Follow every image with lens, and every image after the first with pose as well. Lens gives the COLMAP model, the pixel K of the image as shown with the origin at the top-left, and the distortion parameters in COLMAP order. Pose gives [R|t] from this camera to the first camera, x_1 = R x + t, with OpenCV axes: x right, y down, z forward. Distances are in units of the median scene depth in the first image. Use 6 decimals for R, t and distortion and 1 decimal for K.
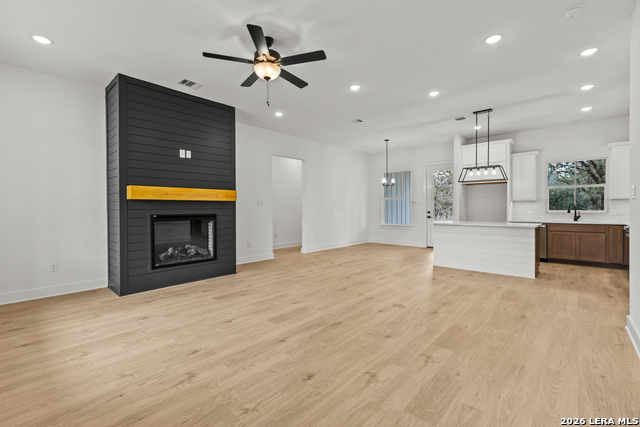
lens RADIAL K [[283.4, 0, 314.7], [0, 283.4, 211.4], [0, 0, 1]] dist [0.001140, -0.000613]
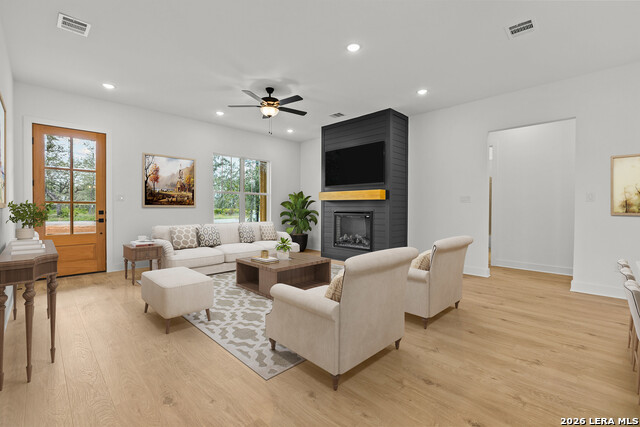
lens RADIAL K [[283.4, 0, 313.5], [0, 283.4, 210.3], [0, 0, 1]] dist [0.001140, -0.000613]
pose [[-0.056413, 0.009521, -0.998362, 0.853817], [-0.019348, 0.999756, 0.010627, -0.002141], [0.998220, 0.019916, -0.056215, 0.881585]]
